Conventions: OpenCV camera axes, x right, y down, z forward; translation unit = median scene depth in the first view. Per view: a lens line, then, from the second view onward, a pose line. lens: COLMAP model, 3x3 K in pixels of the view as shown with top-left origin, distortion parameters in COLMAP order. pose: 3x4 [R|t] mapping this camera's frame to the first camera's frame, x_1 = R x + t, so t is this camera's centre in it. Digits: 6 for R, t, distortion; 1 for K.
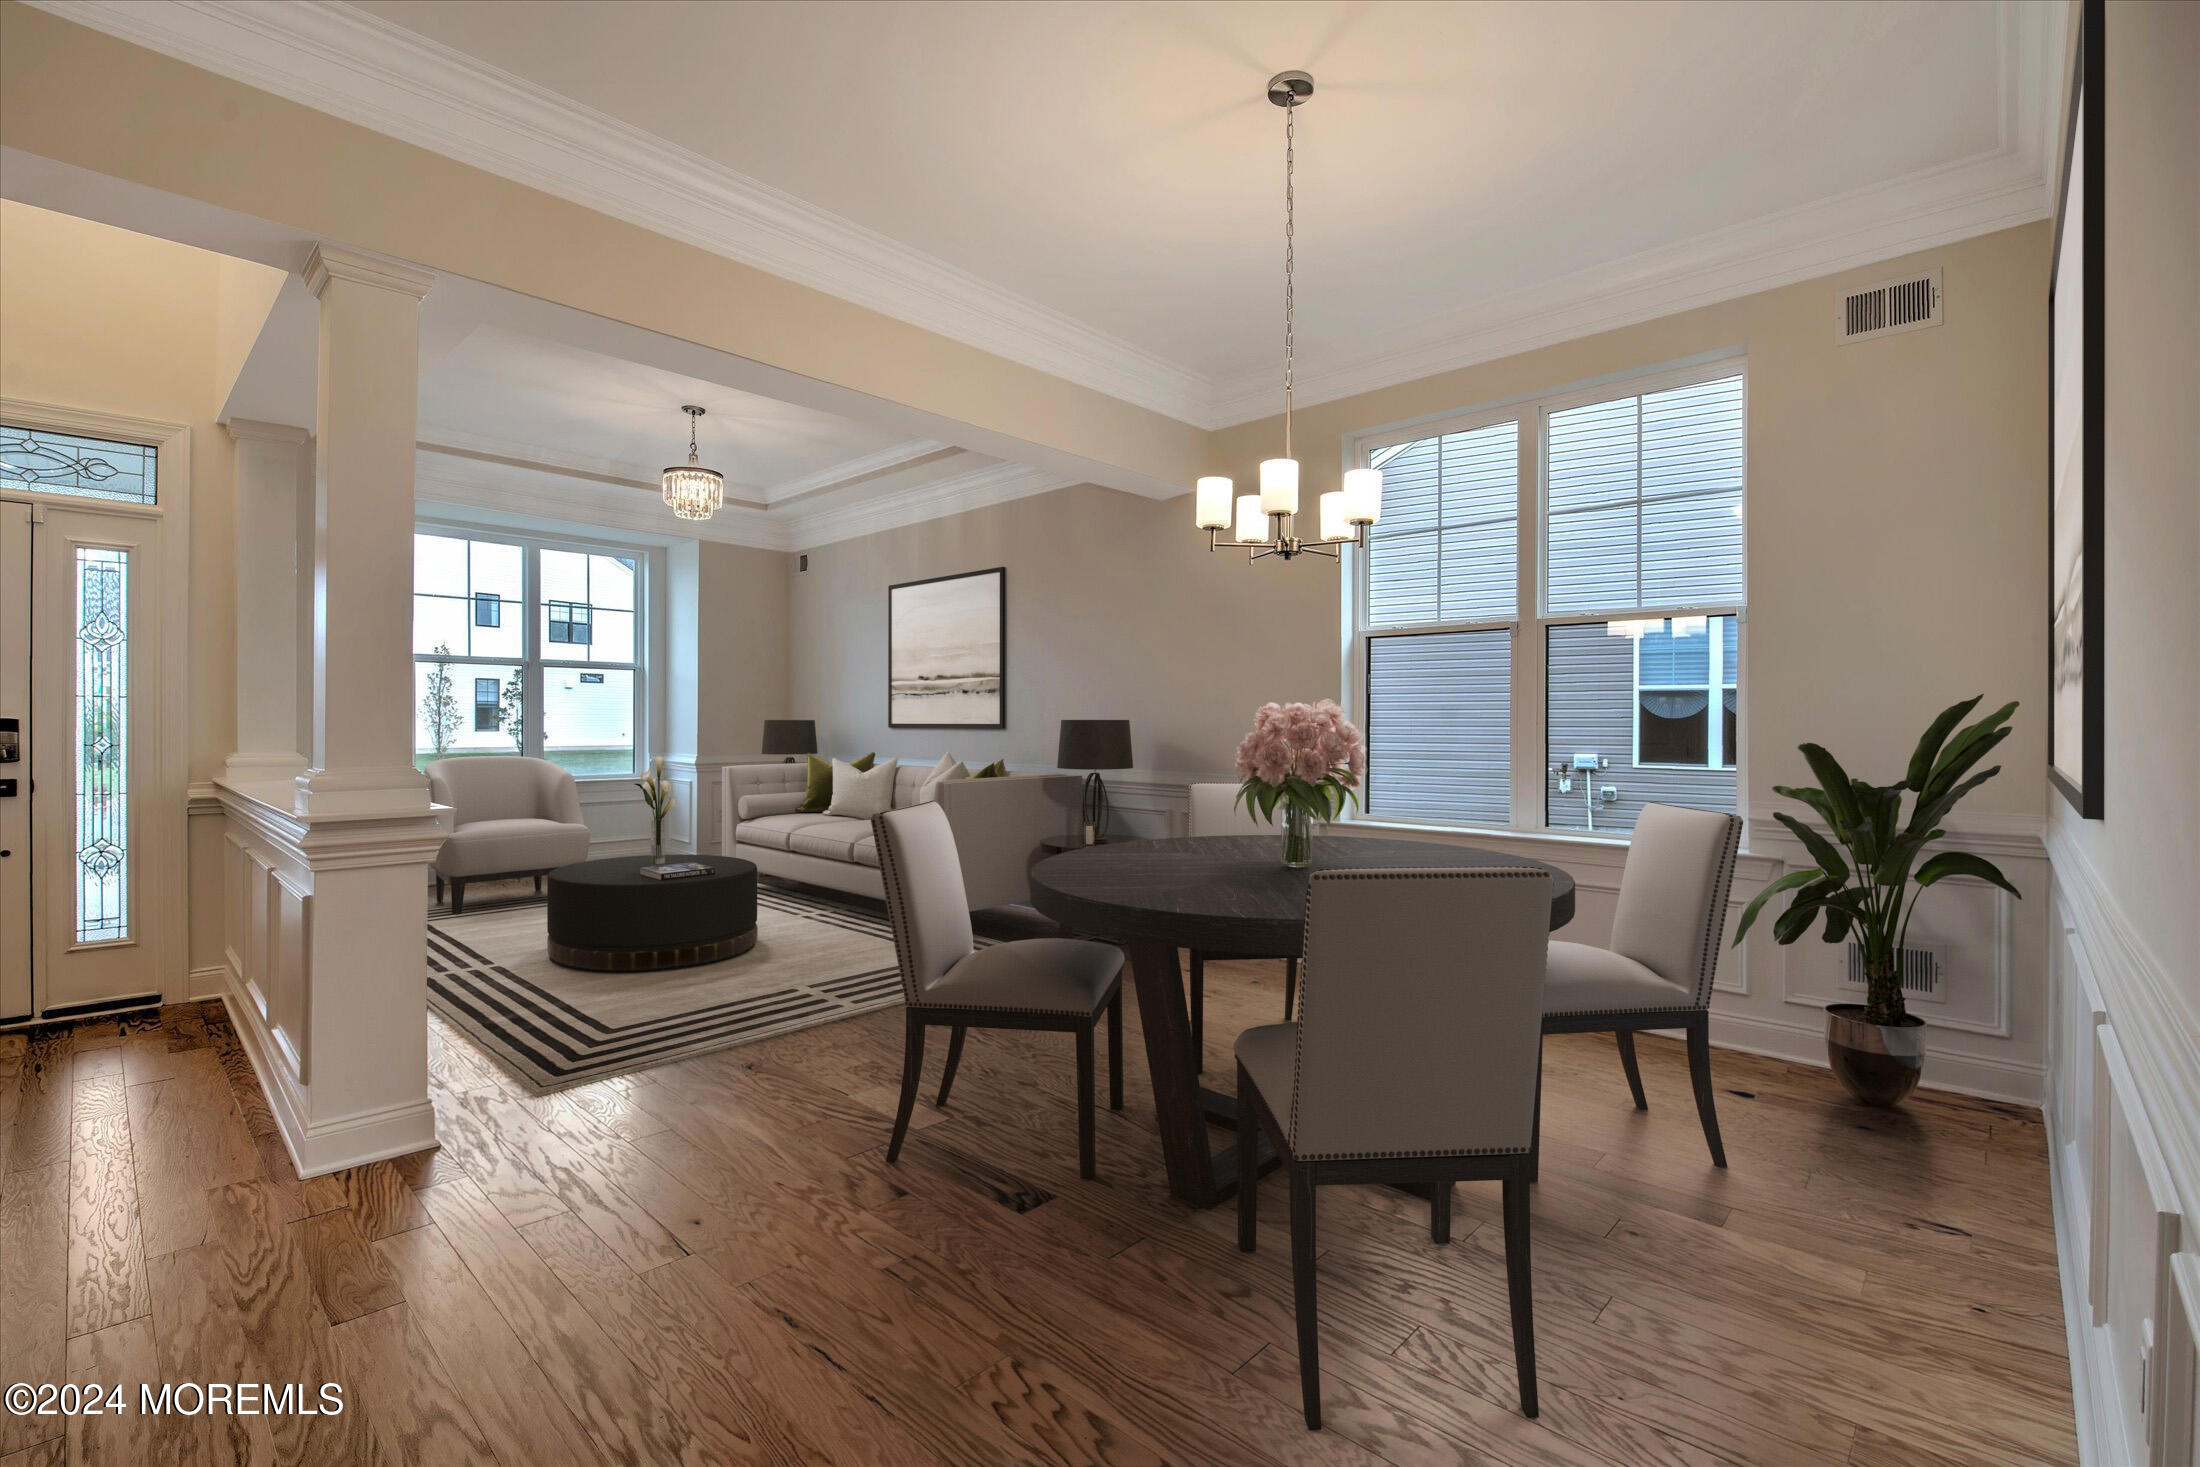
lens RADIAL K [[969.9, 0, 1092.4], [0, 969.9, 719.8], [0, 0, 1]] dist [0.000939, -0.010840]
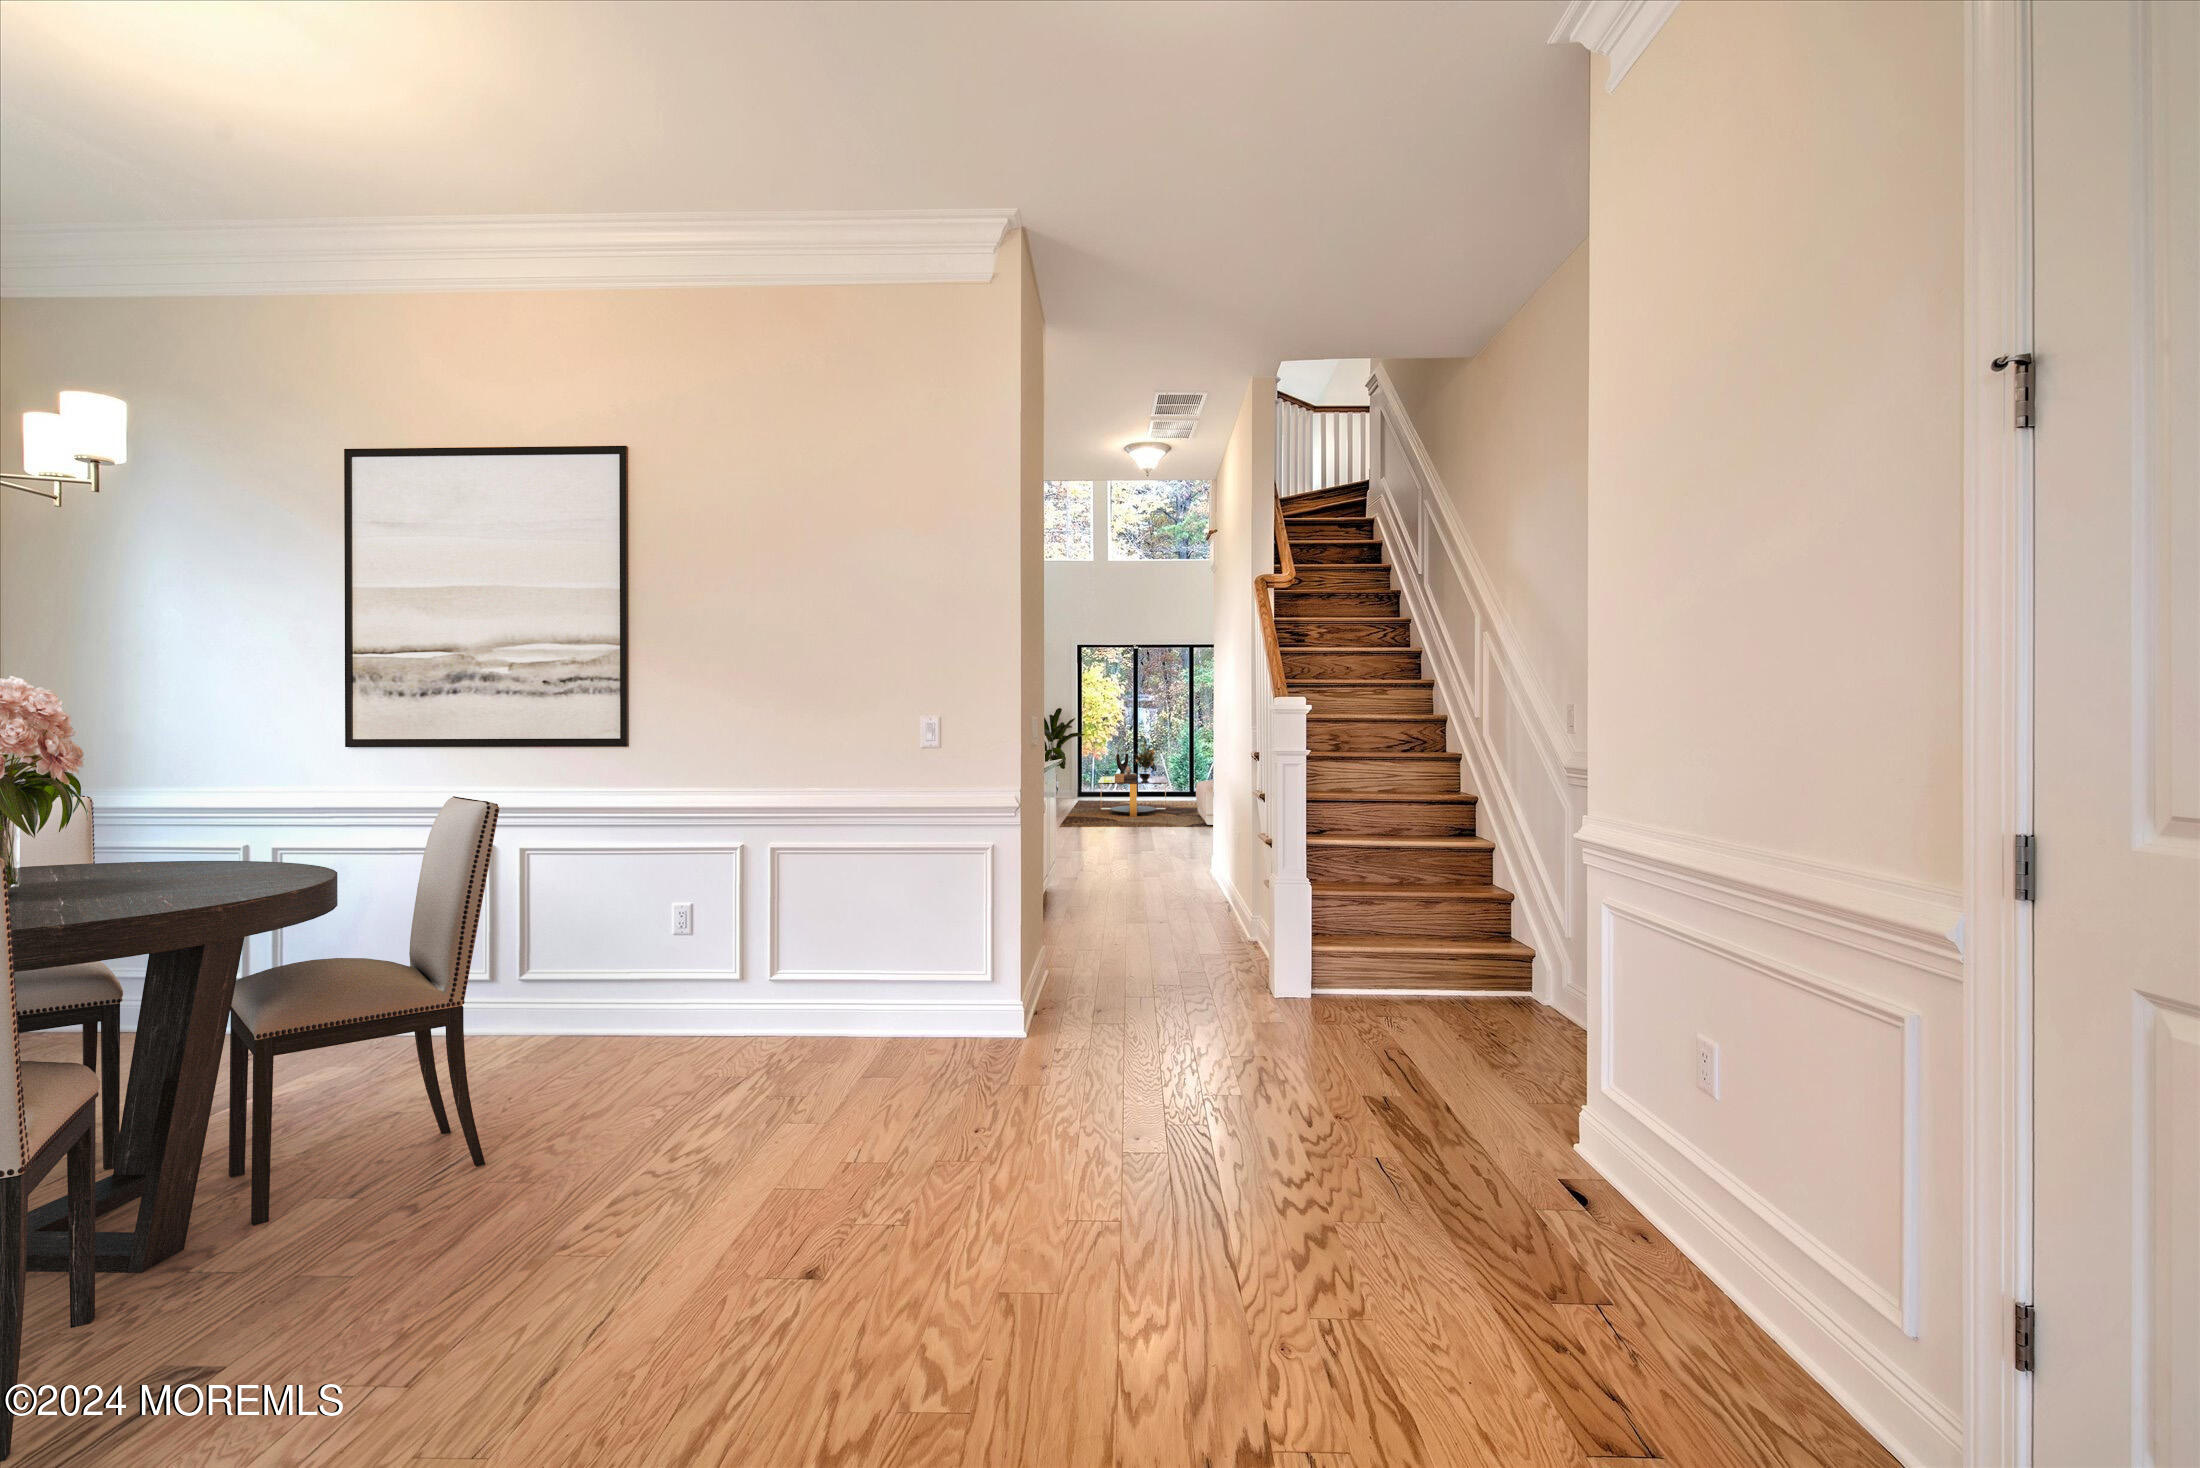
lens RADIAL K [[964.4, 0, 1094.4], [0, 964.4, 729.9], [0, 0, 1]] dist [-0.001211, -0.000370]
pose [[-0.660357, -0.005500, 0.750931, -0.829200], [-0.004354, 0.999984, 0.003496, 0.008561], [-0.750939, -0.000961, -0.660371, 0.762155]]
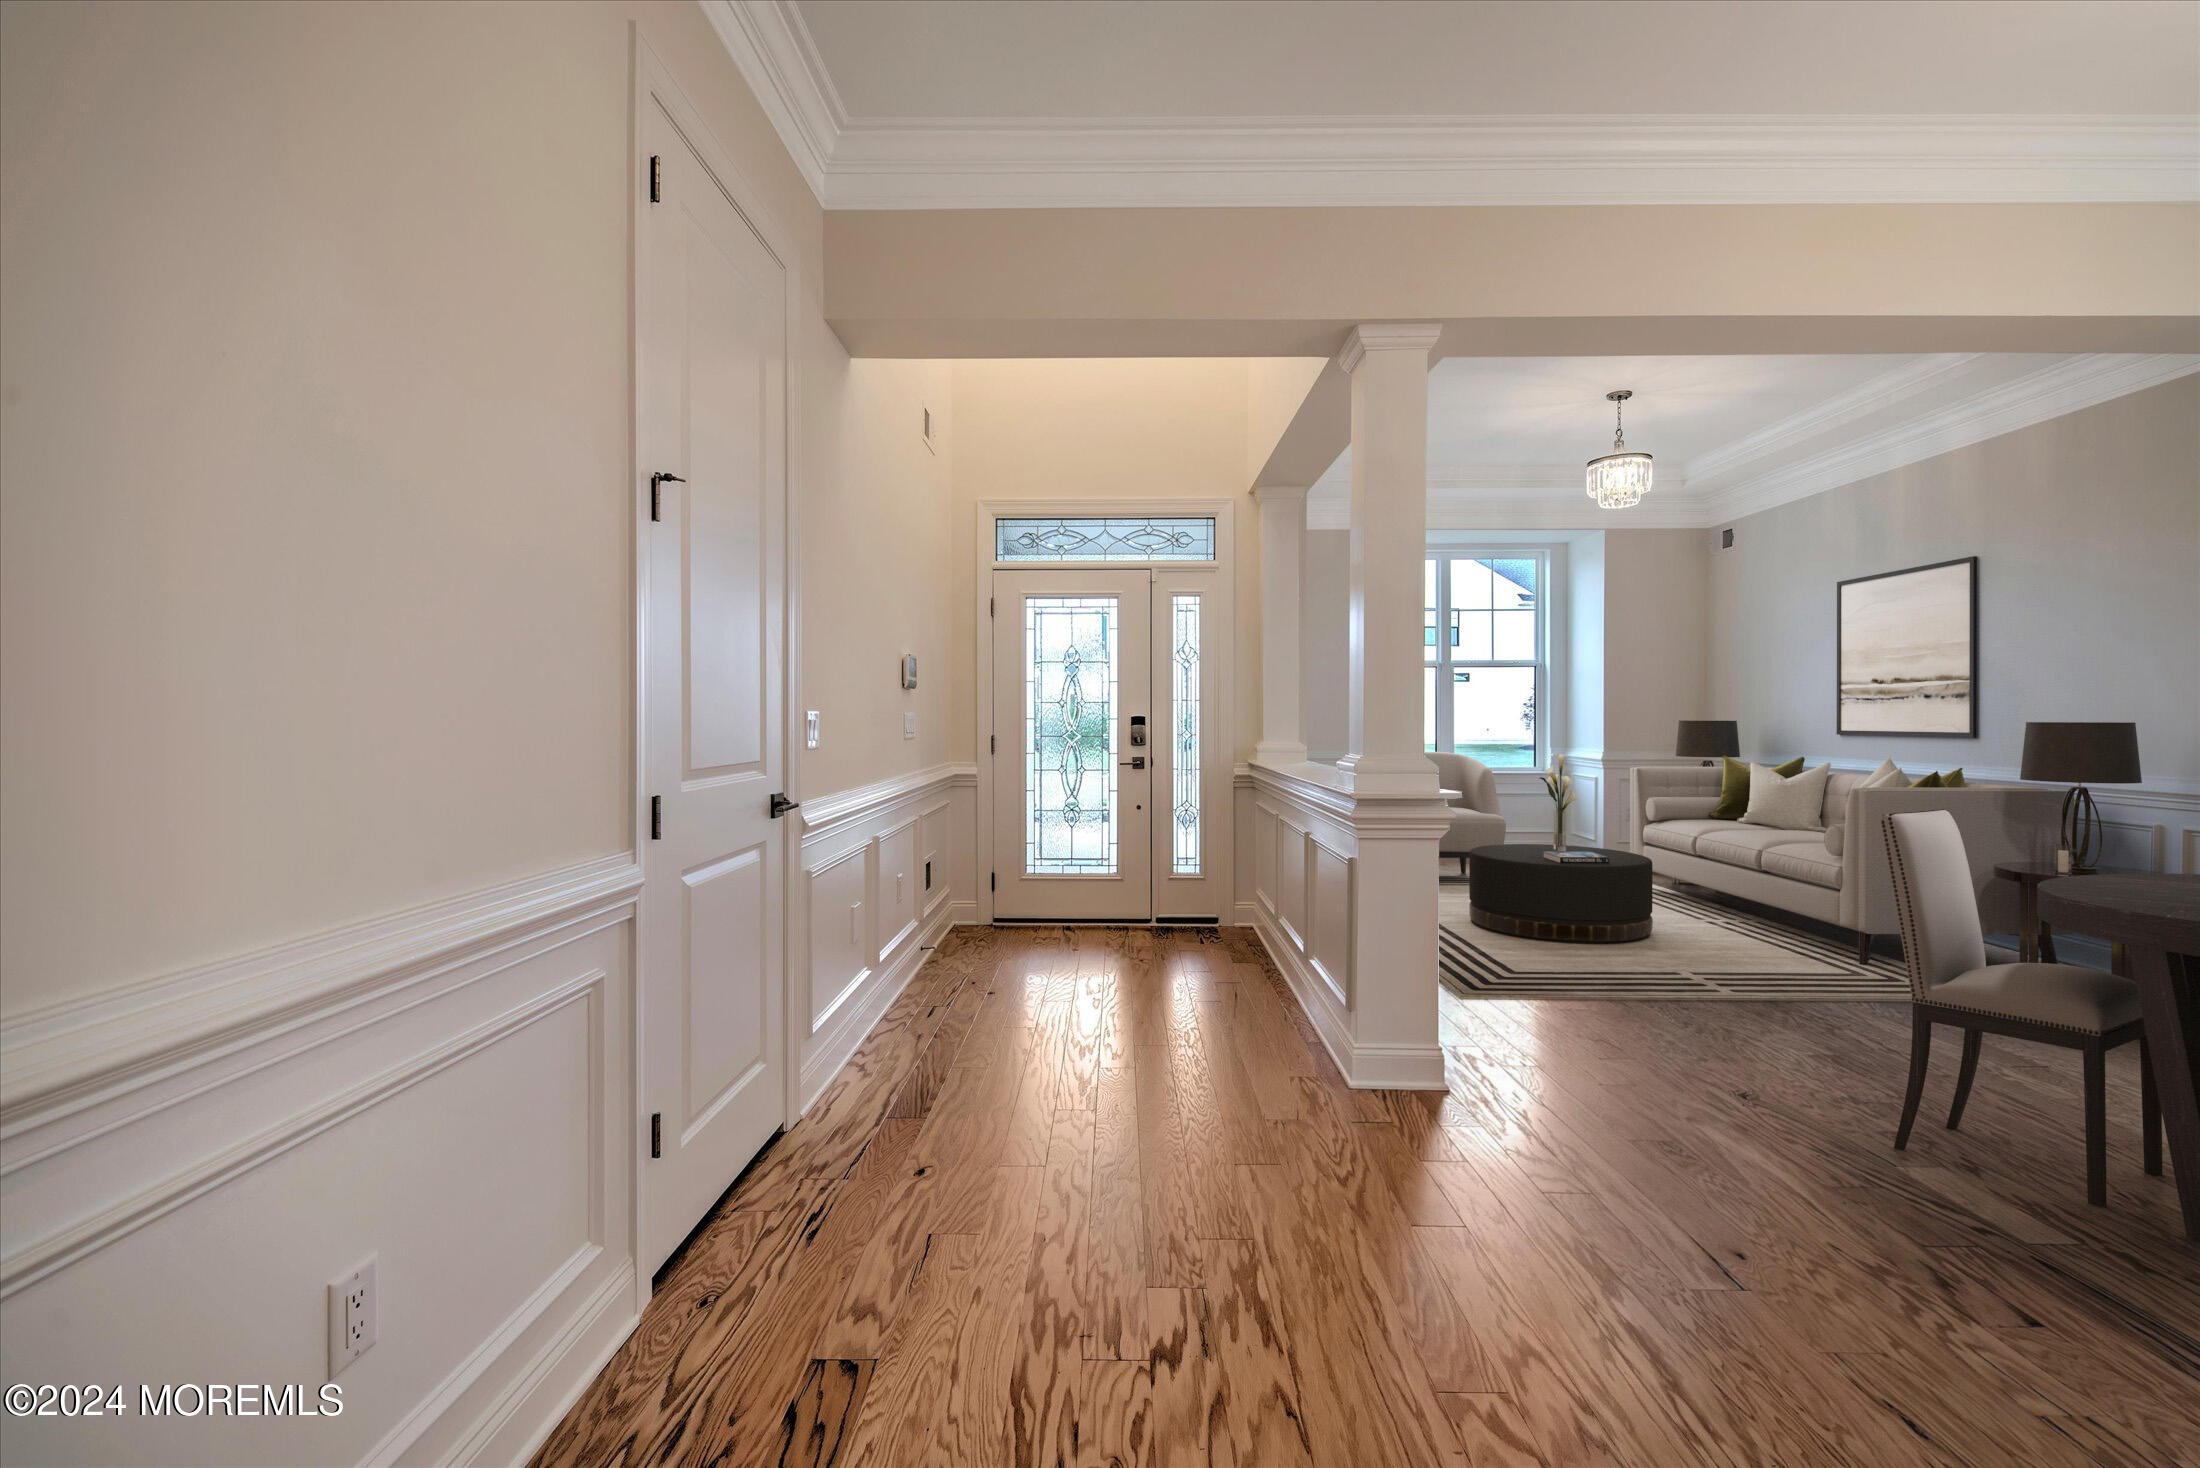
lens RADIAL K [[947.4, 0, 1098.9], [0, 947.4, 715.7], [0, 0, 1]] dist [0.000198, -0.004673]
pose [[0.672456, -0.005766, -0.740115, -0.114118], [0.004708, 0.999983, -0.003512, 0.003623], [0.740122, -0.001123, 0.672472, -0.043258]]
